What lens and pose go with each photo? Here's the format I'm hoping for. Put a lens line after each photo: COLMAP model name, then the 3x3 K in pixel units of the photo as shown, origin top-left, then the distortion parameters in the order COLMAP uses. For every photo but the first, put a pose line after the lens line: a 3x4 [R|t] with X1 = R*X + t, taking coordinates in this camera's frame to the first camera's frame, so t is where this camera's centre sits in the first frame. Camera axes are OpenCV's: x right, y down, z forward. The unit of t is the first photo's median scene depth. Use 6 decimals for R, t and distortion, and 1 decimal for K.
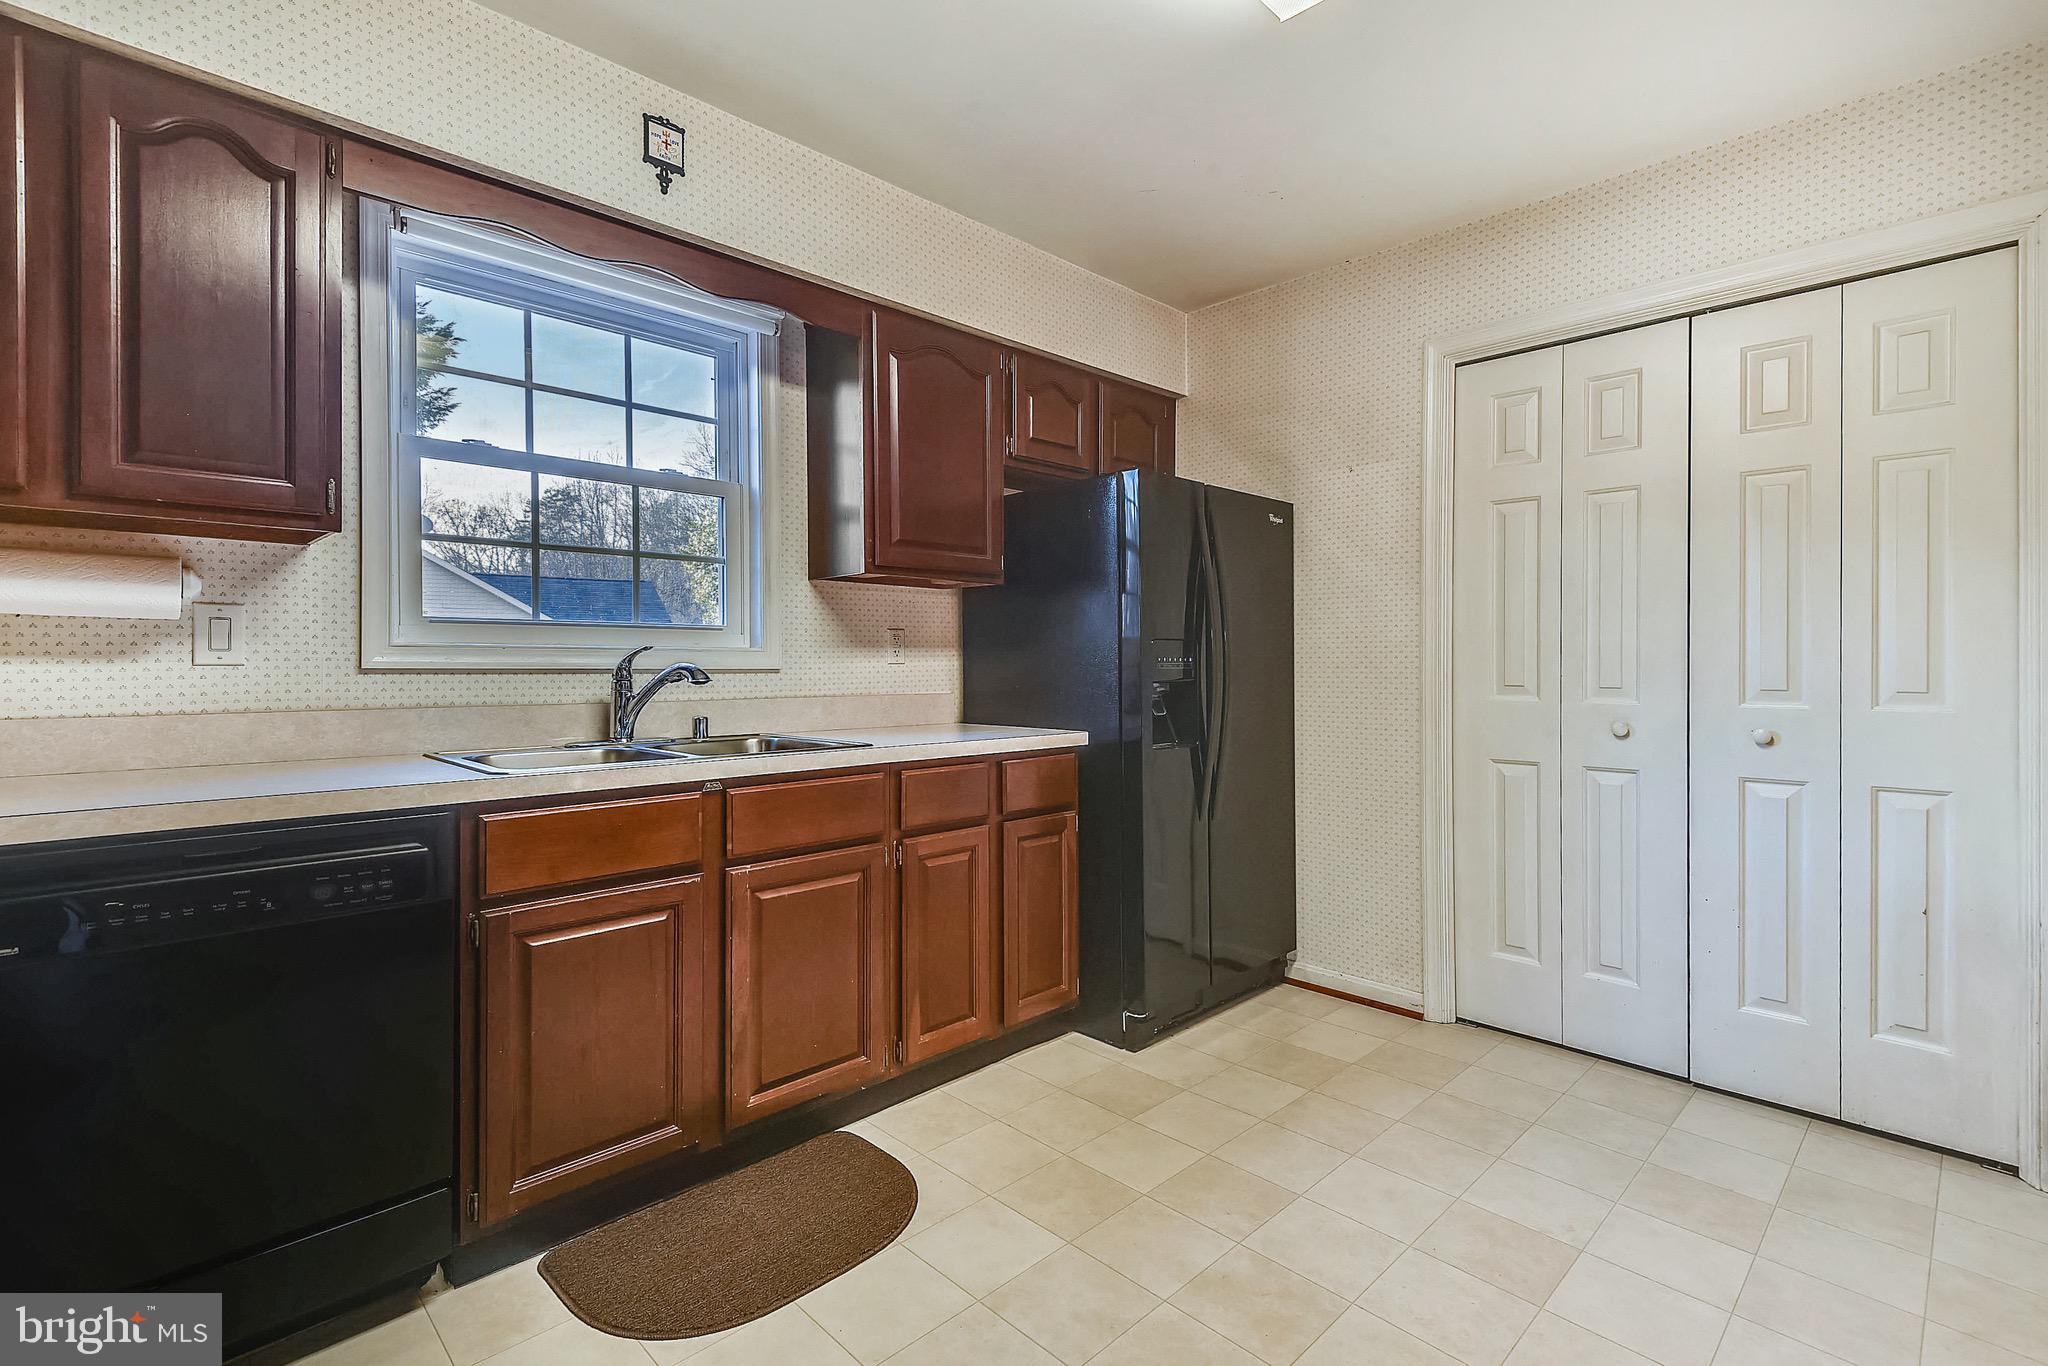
lens RADIAL K [[958.5, 0, 1025.0], [0, 958.5, 663.7], [0, 0, 1]] dist [0.012443, -0.001846]
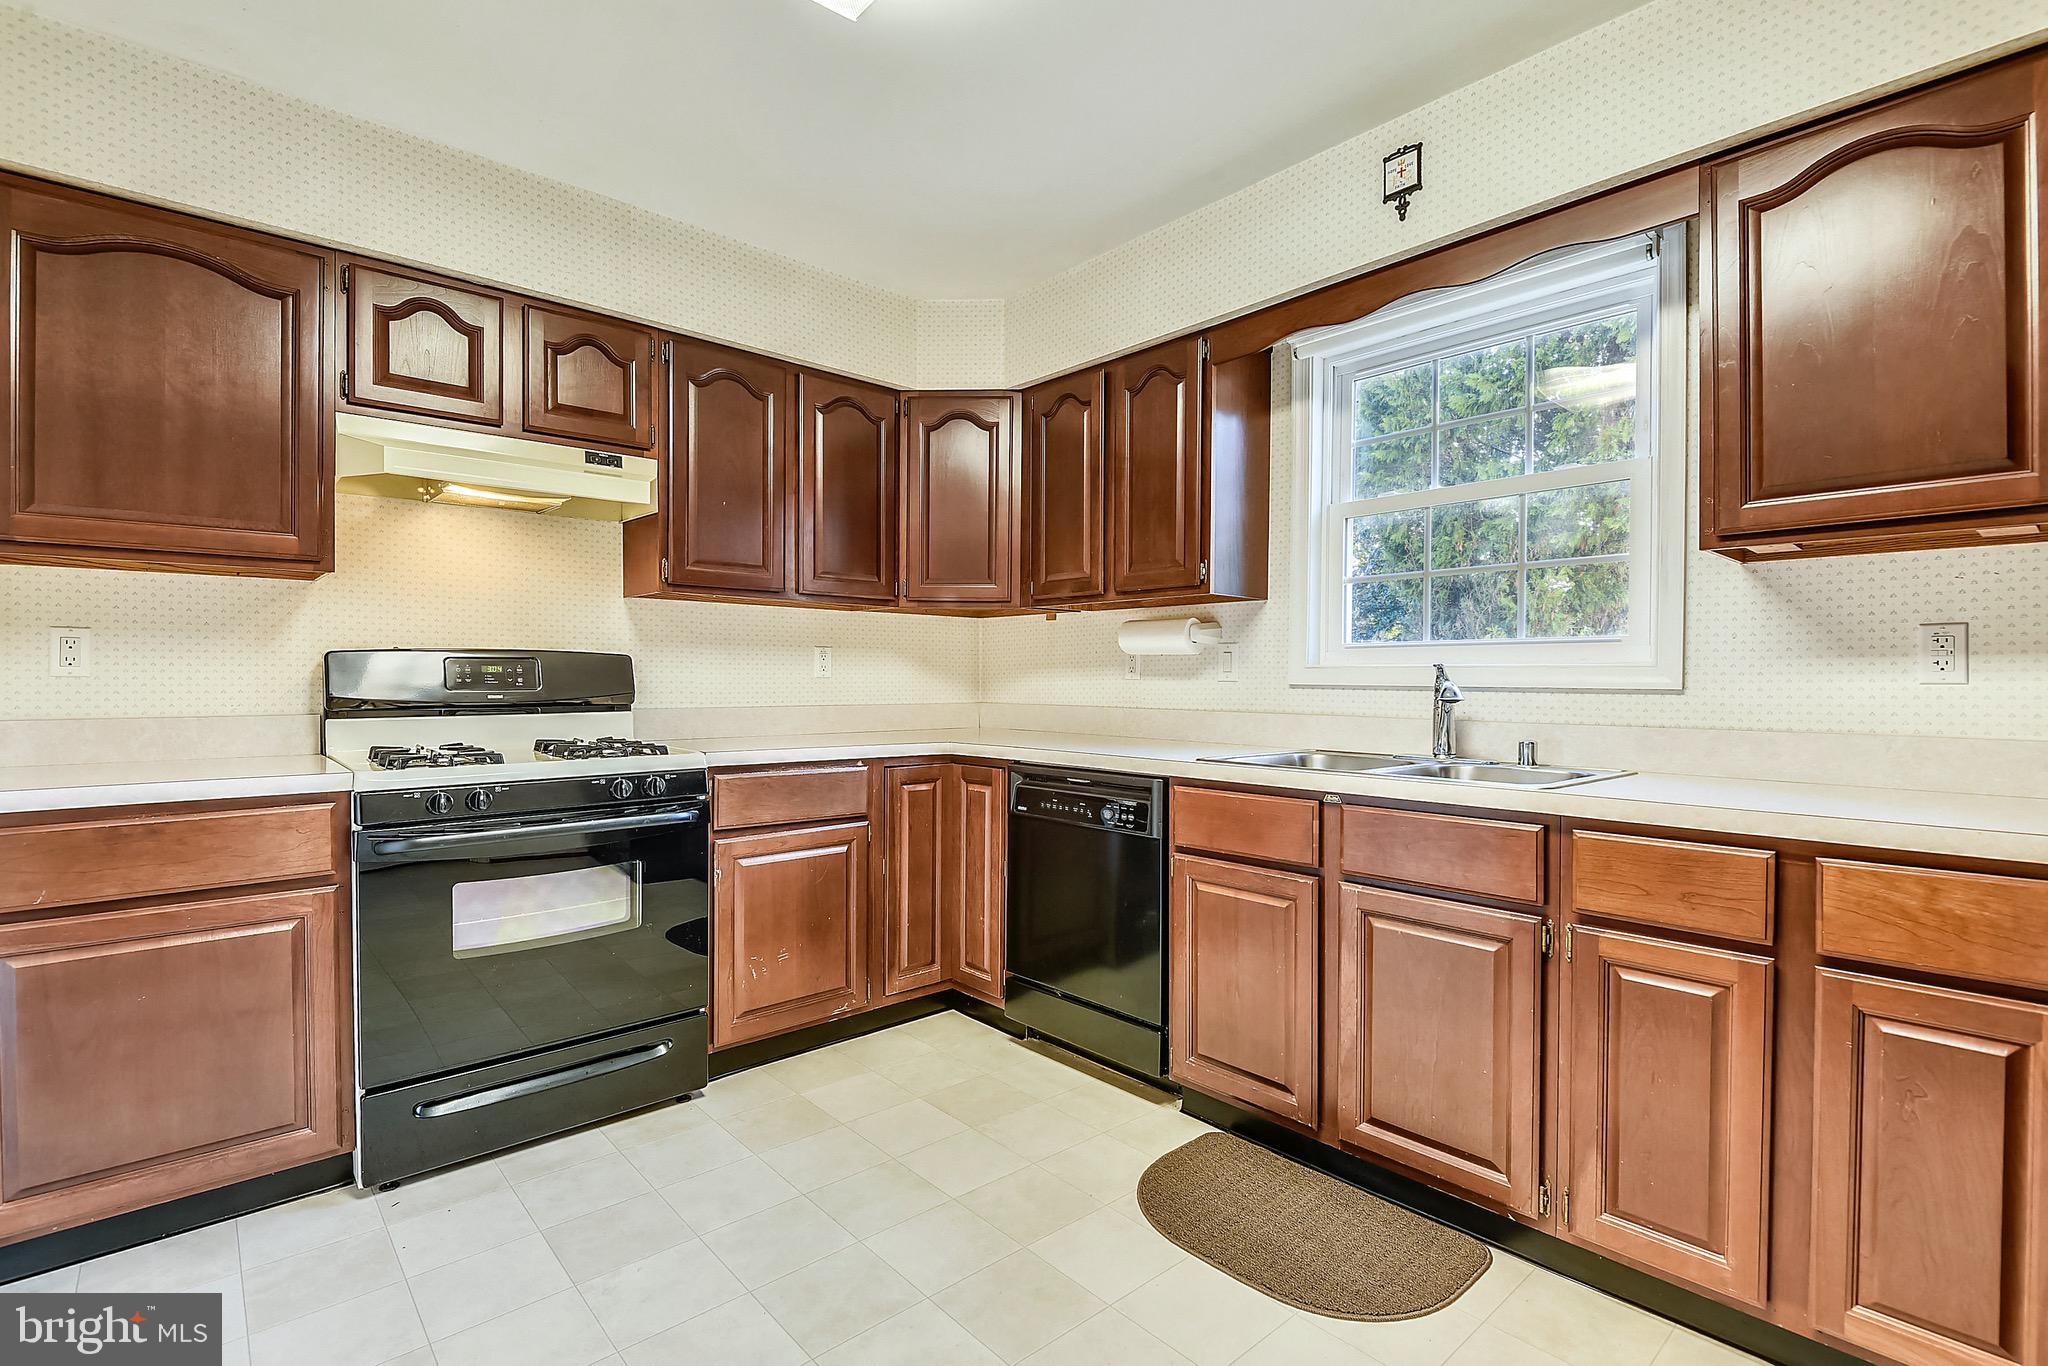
lens RADIAL K [[958.5, 0, 1031.0], [0, 958.5, 680.1], [0, 0, 1]] dist [0.012443, -0.001846]
pose [[-0.060267, -0.000204, -0.998182, 0.660120], [-0.005142, 0.999987, 0.000106, 0.000653], [0.998169, 0.005139, -0.060267, 0.663717]]
